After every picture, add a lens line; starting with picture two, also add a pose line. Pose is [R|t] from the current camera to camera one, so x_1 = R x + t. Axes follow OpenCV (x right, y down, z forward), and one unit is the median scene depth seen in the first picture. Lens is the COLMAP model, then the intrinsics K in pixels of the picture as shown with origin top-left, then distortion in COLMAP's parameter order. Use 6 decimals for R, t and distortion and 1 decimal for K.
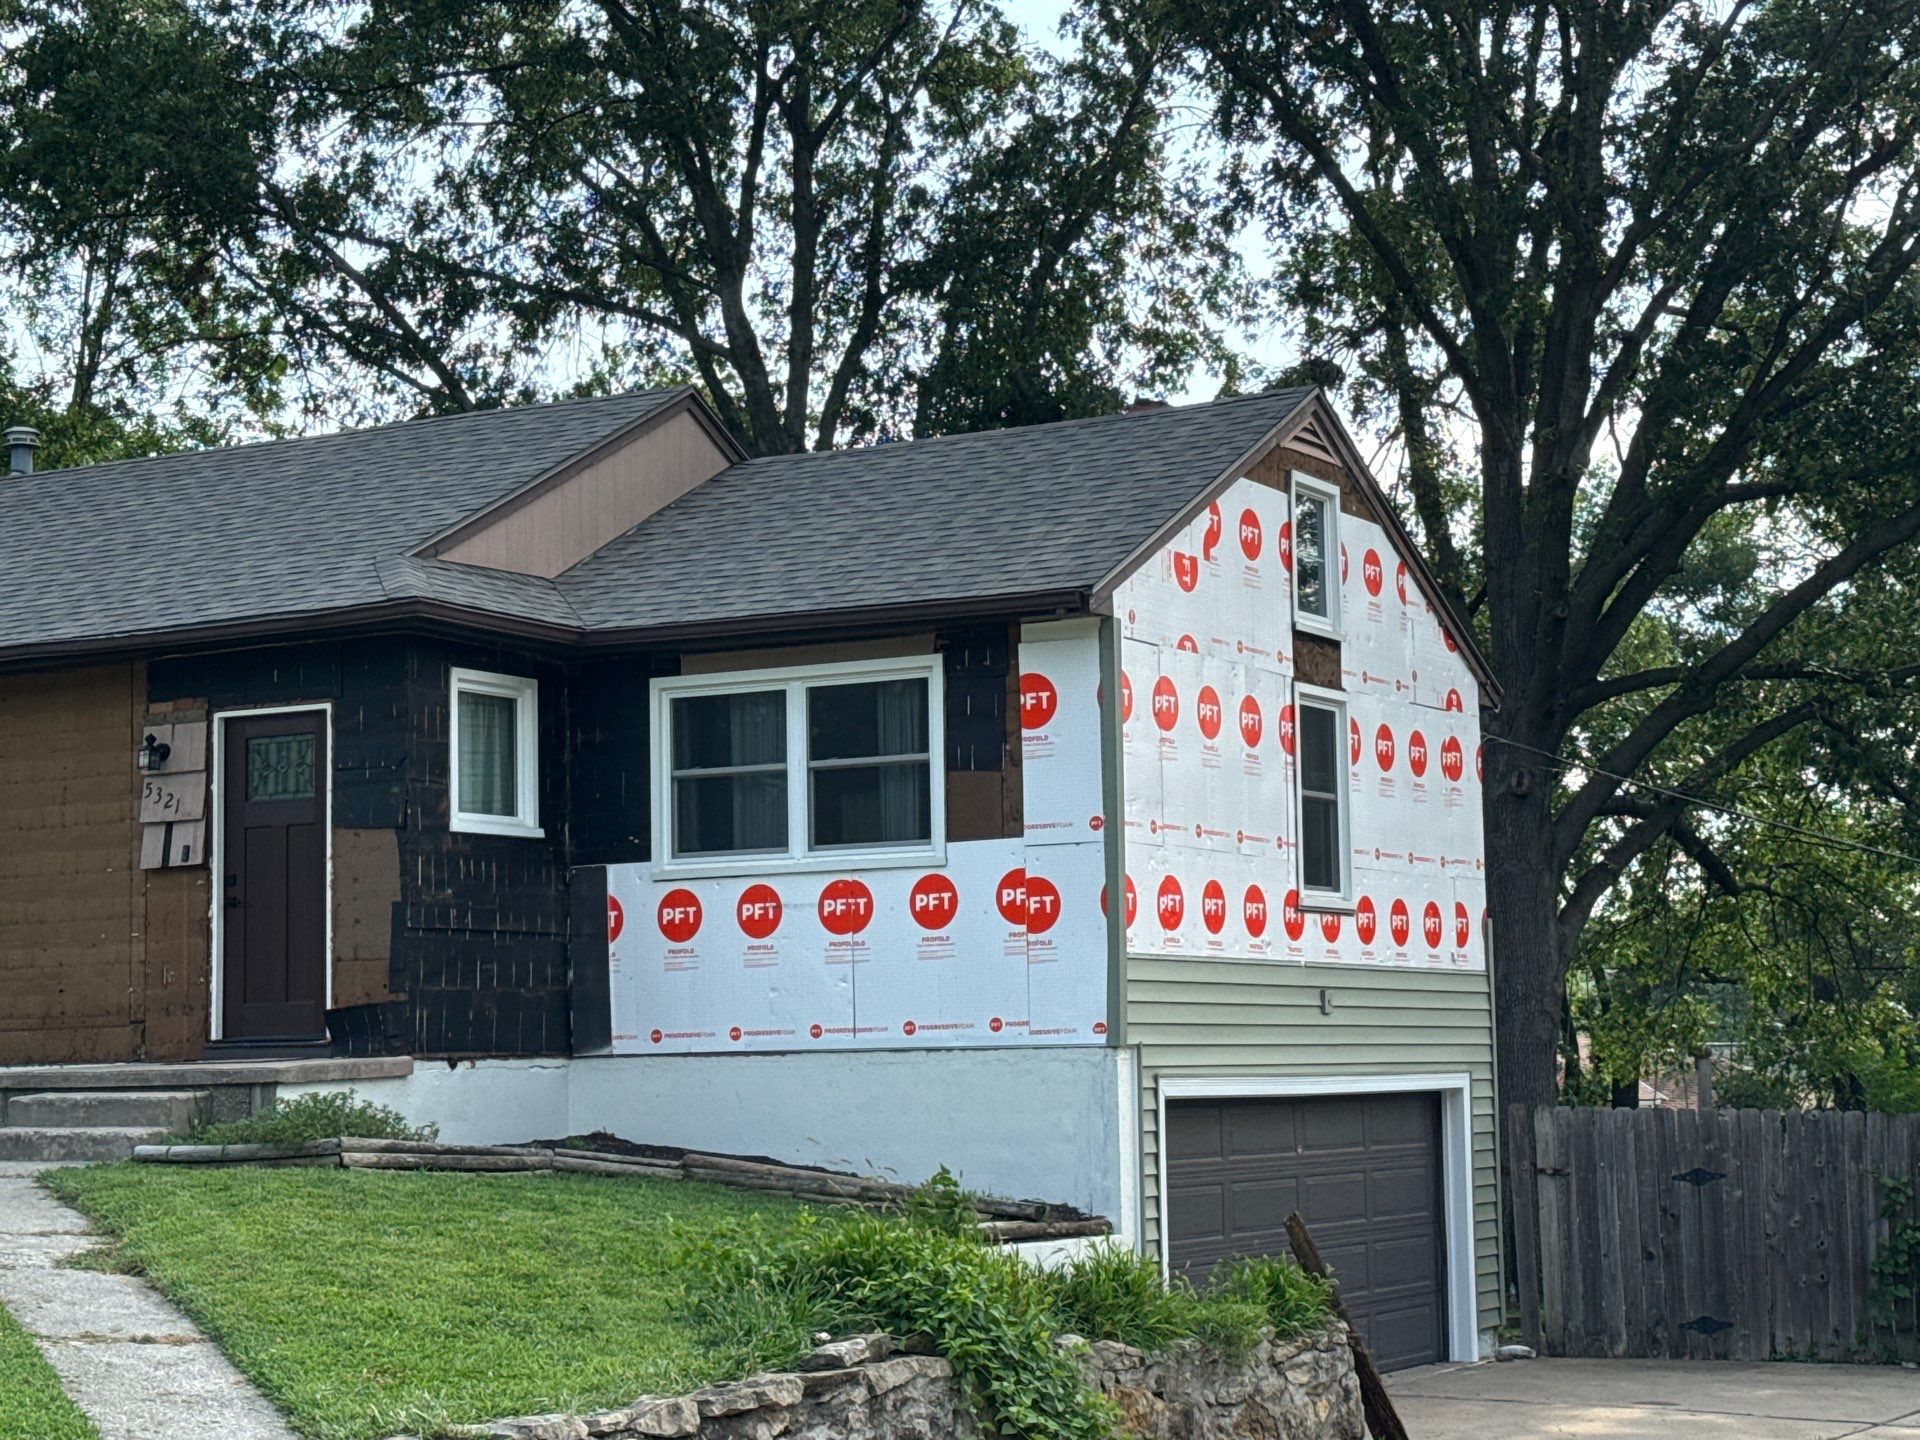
lens RADIAL K [[3336.6, 0, 952.6], [0, 3336.6, 719.2], [0, 0, 1]] dist [0.080550, 0.193079]
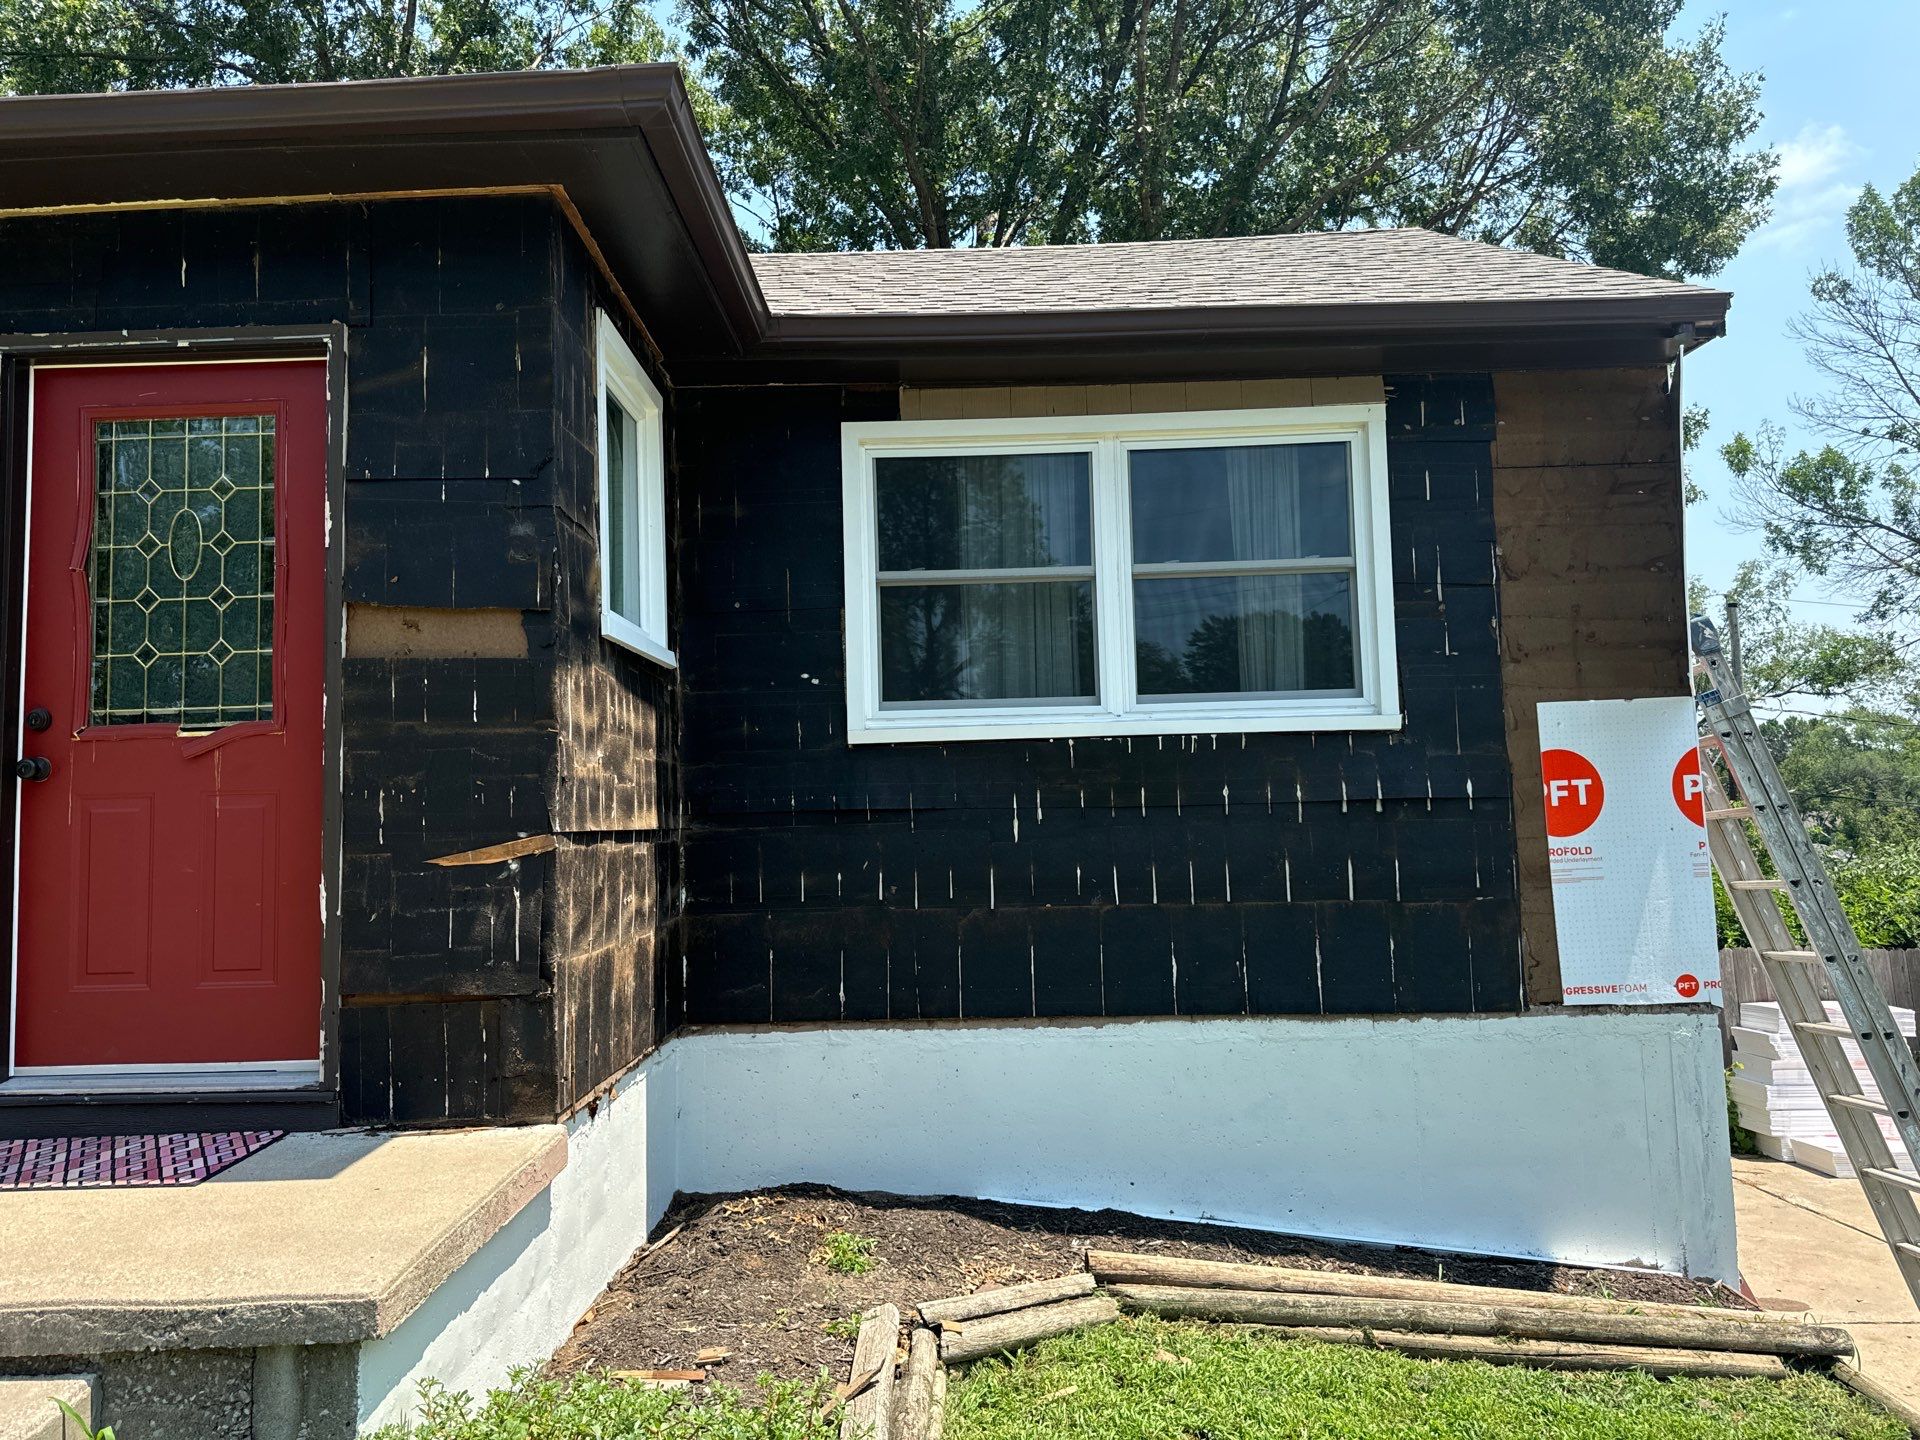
lens RADIAL K [[1345.1, 0, 961.2], [0, 1345.1, 713.2], [0, 0, 1]] dist [0.103111, -0.147835]
pose [[0.869454, 0.033062, 0.492907, -0.199706], [-0.038621, 0.999253, 0.001098, 0.042368], [-0.492502, -0.019991, 0.870081, 0.787115]]
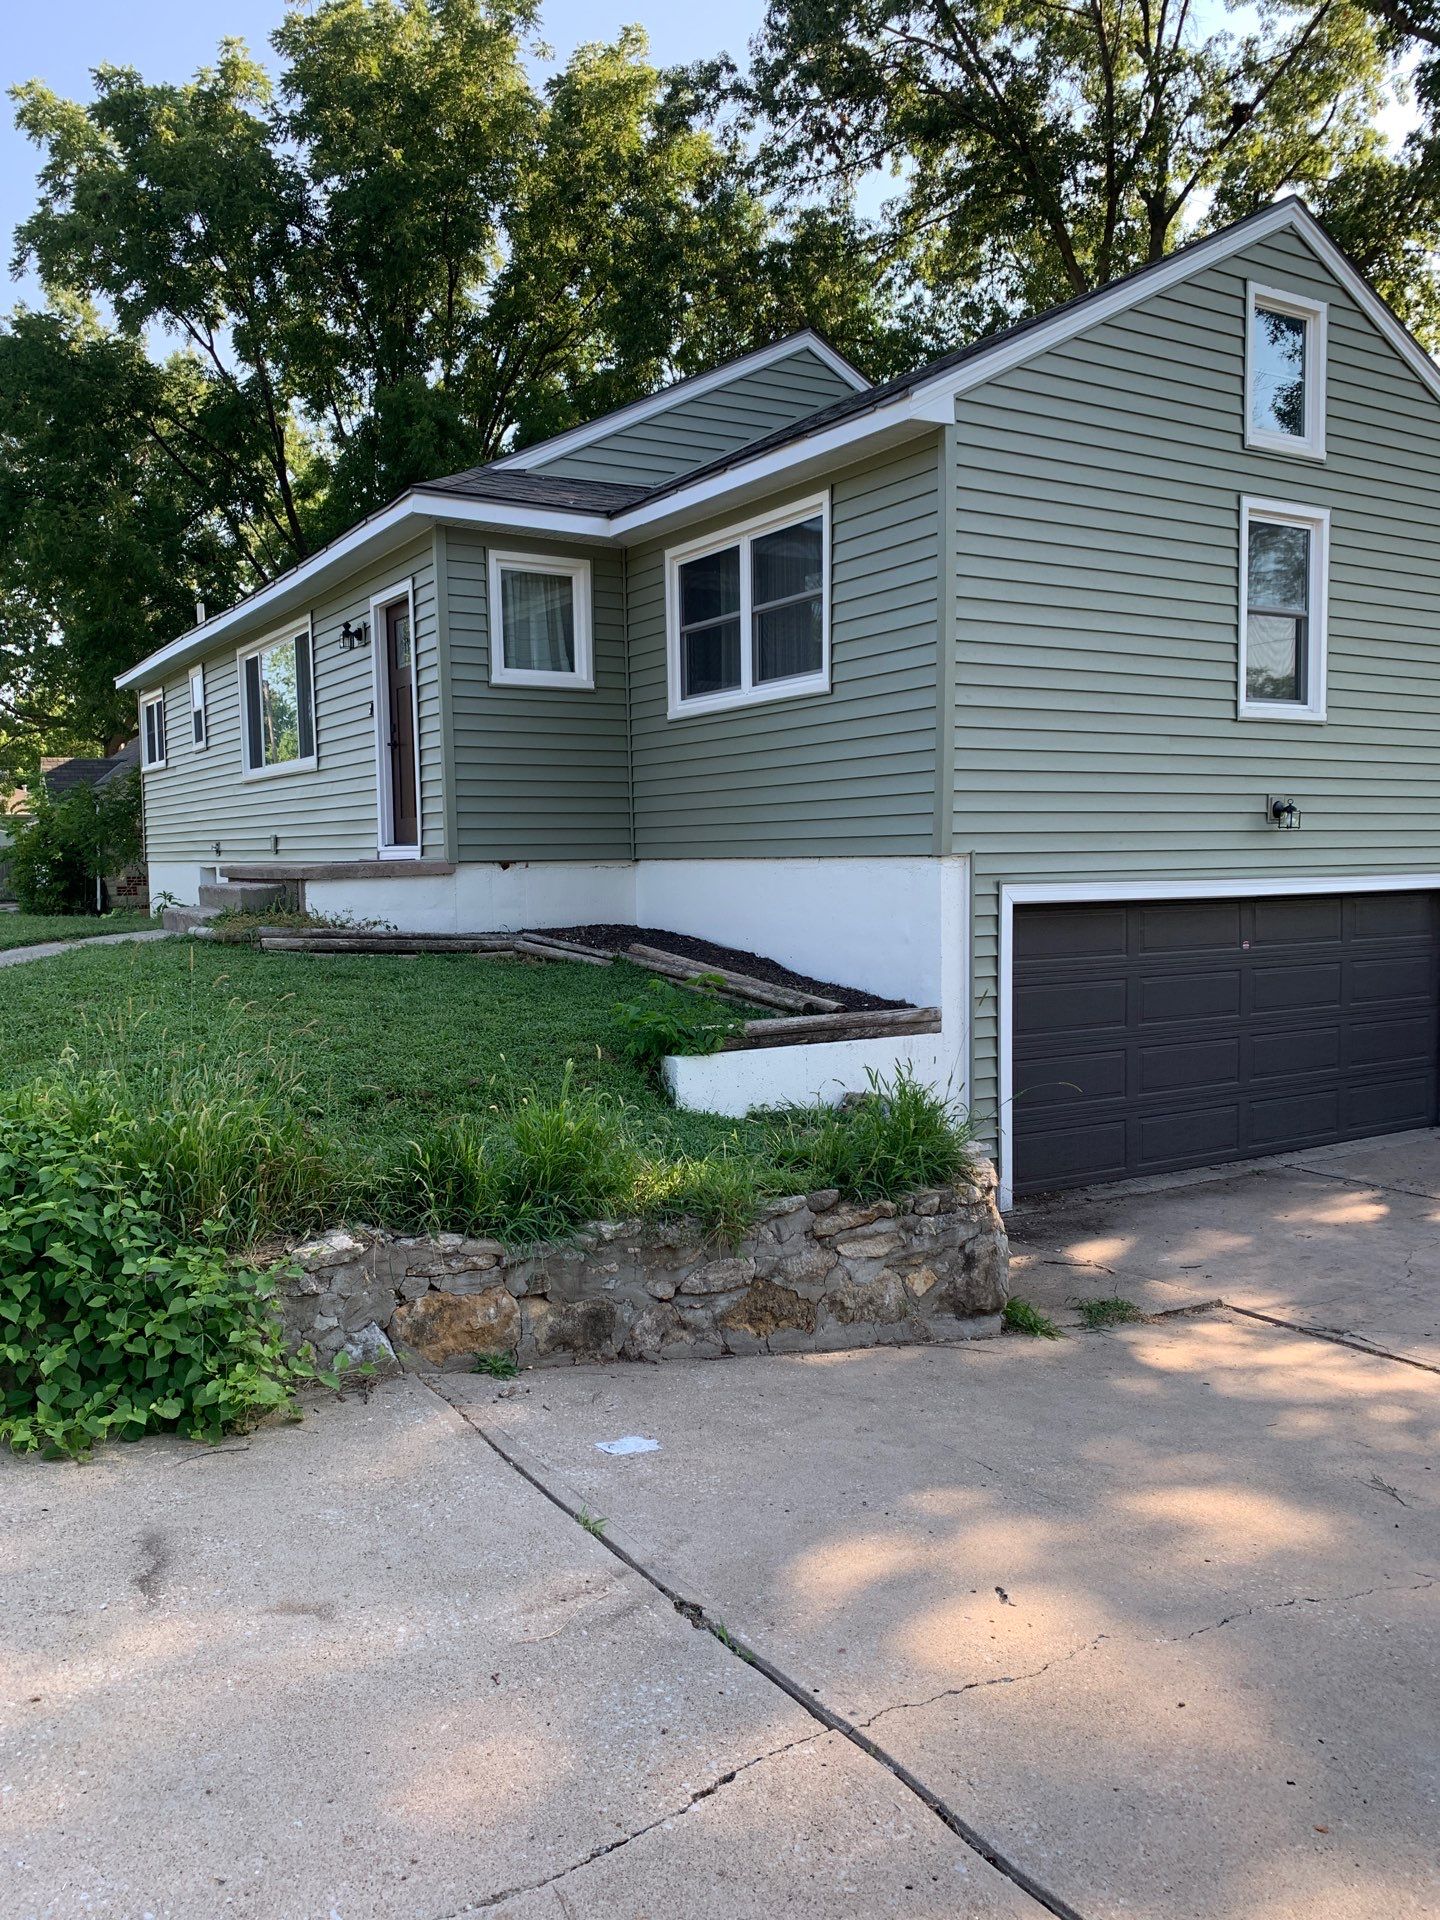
lens RADIAL K [[1451.3, 0, 697.4], [0, 1451.3, 966.1], [0, 0, 1]] dist [0.101488, -0.186851]
pose [[0.873119, 0.041541, -0.485734, 0.191638], [0.048983, 0.983846, 0.172188, 0.047075], [0.485040, -0.174133, 0.856980, 0.532653]]
